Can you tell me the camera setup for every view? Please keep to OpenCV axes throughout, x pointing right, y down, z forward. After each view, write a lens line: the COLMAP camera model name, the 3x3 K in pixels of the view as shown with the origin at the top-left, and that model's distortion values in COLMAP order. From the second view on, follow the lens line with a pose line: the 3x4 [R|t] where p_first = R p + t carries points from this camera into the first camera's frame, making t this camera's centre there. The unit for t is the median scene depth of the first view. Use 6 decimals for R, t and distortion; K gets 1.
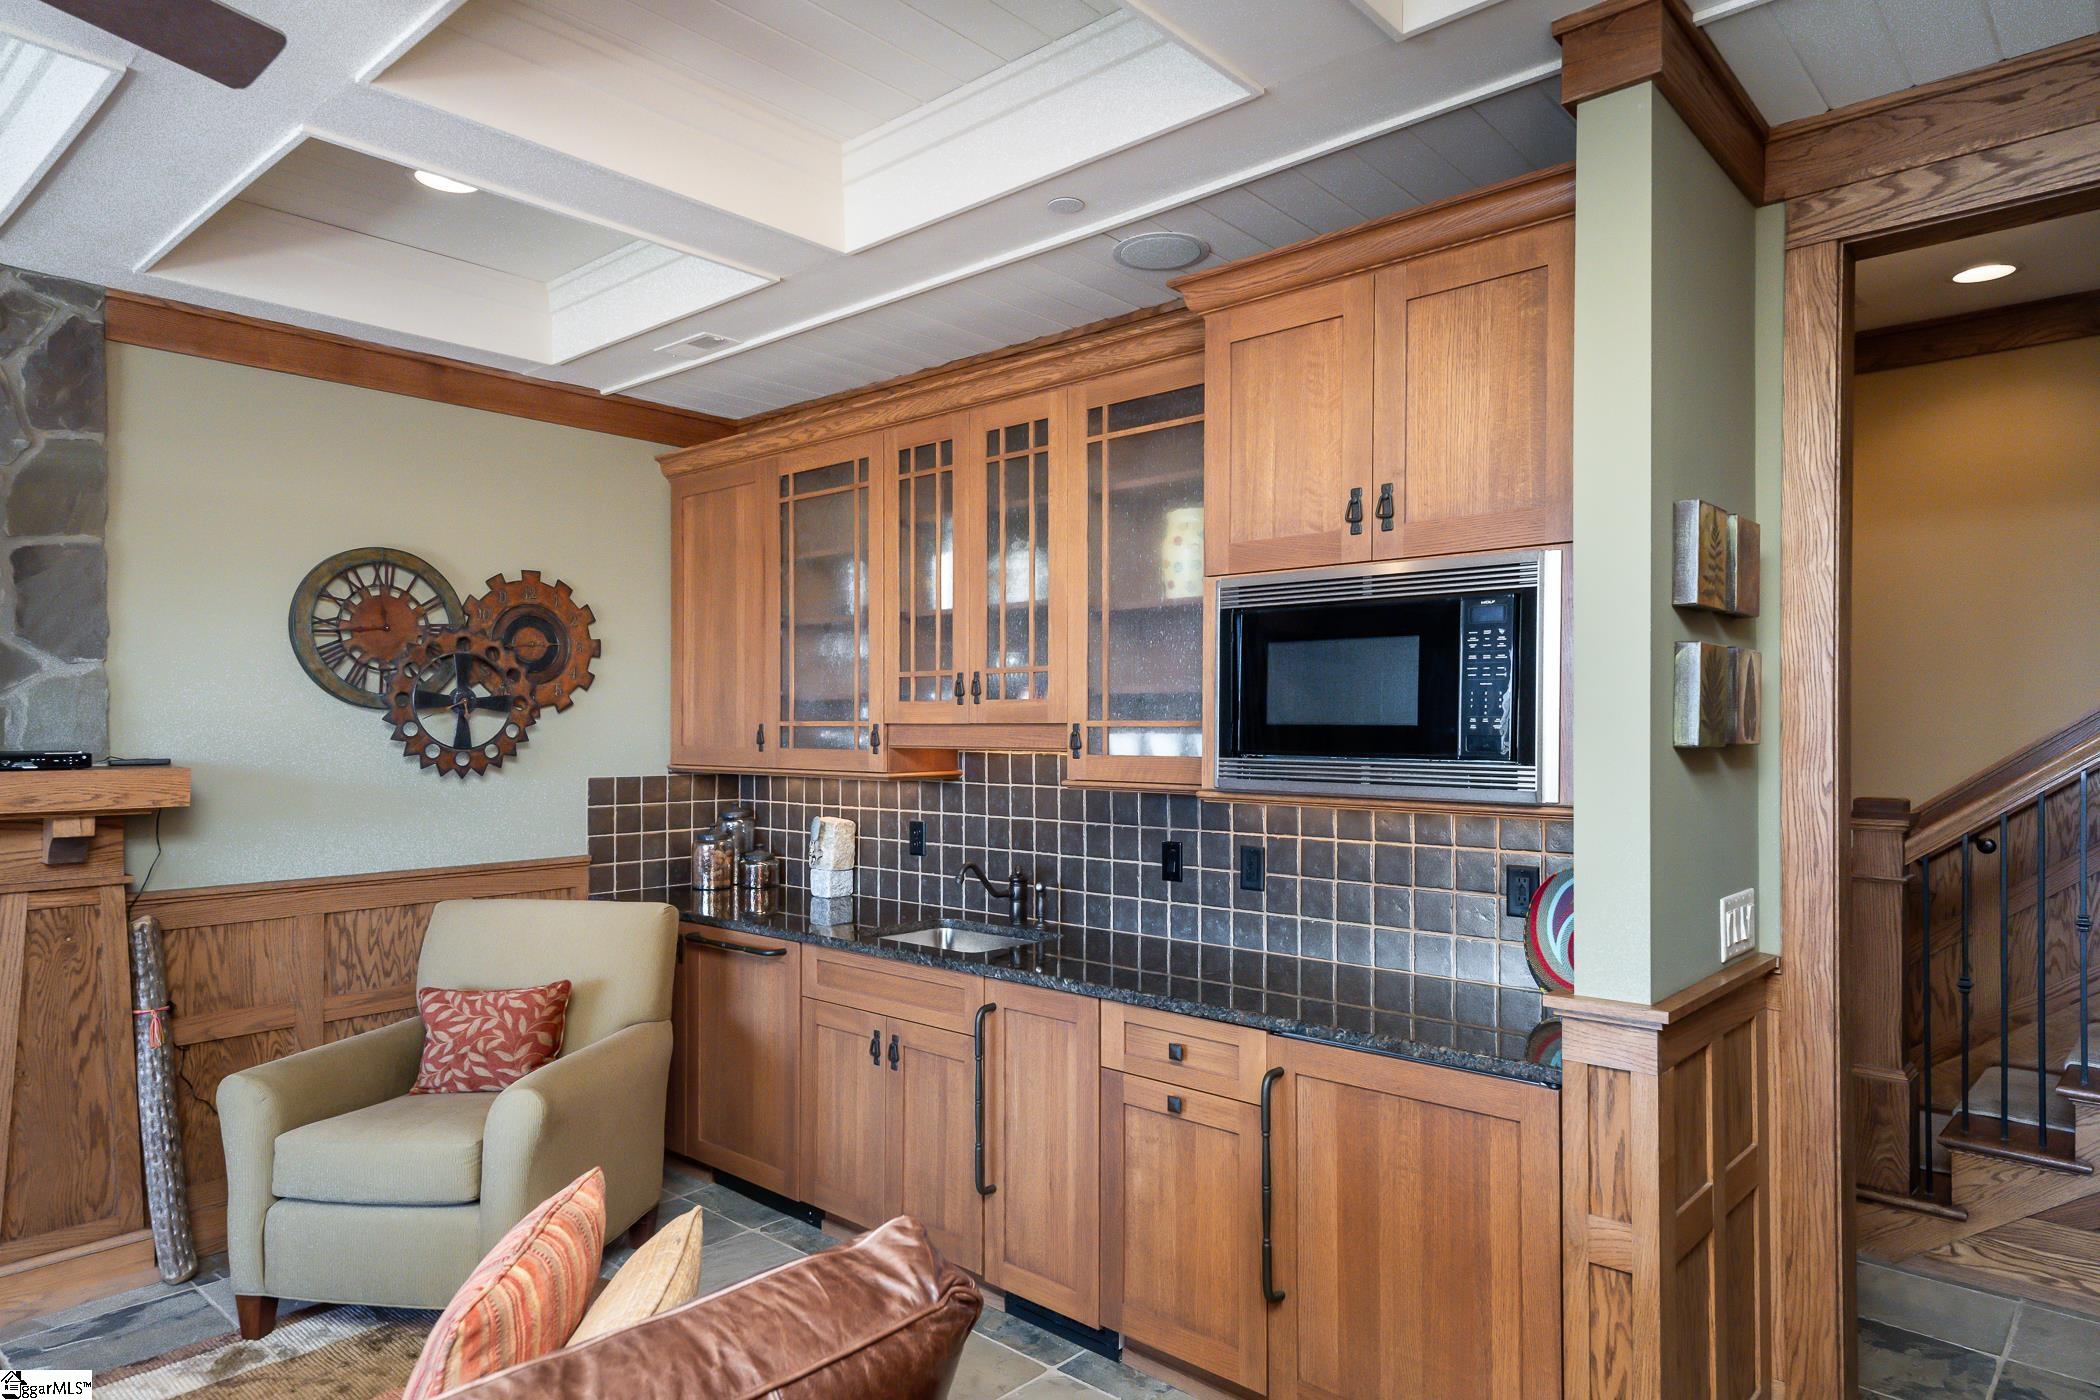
lens RADIAL K [[1264.7, 0, 1052.9], [0, 1264.7, 710.8], [0, 0, 1]] dist [0.008632, 0.005395]
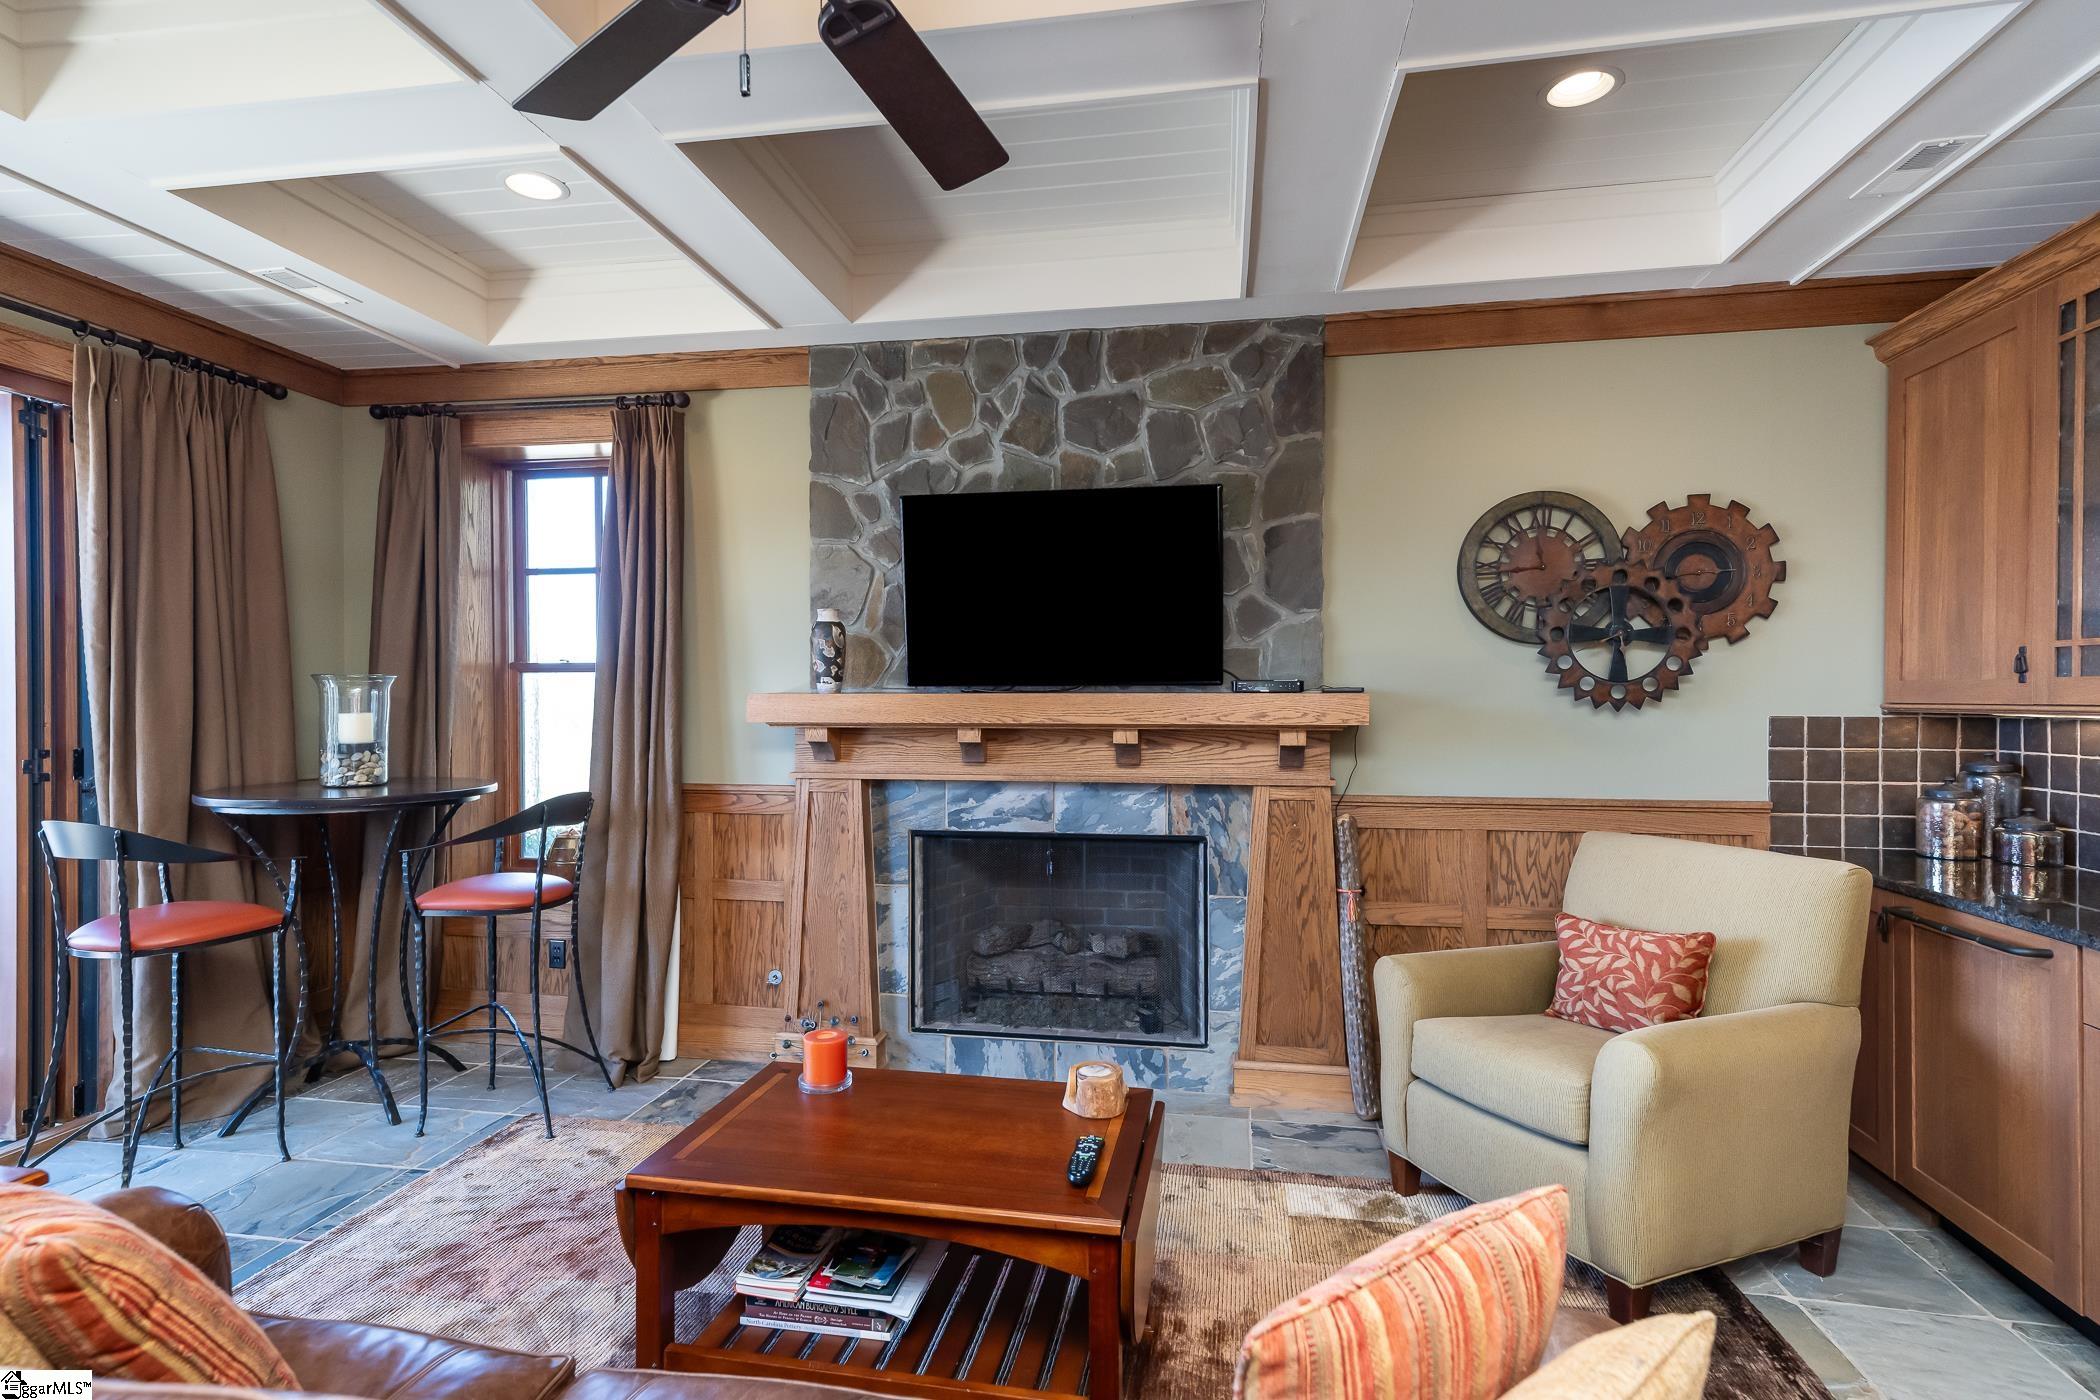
lens RADIAL K [[1040.9, 0, 1055.2], [0, 1040.9, 702.9], [0, 0, 1]] dist [0.015607, 0.000389]
pose [[0.529014, 0.004382, -0.848602, -0.003442], [0.009999, 0.999885, 0.011397, 0.035332], [0.848554, -0.014514, 0.528910, 0.206263]]
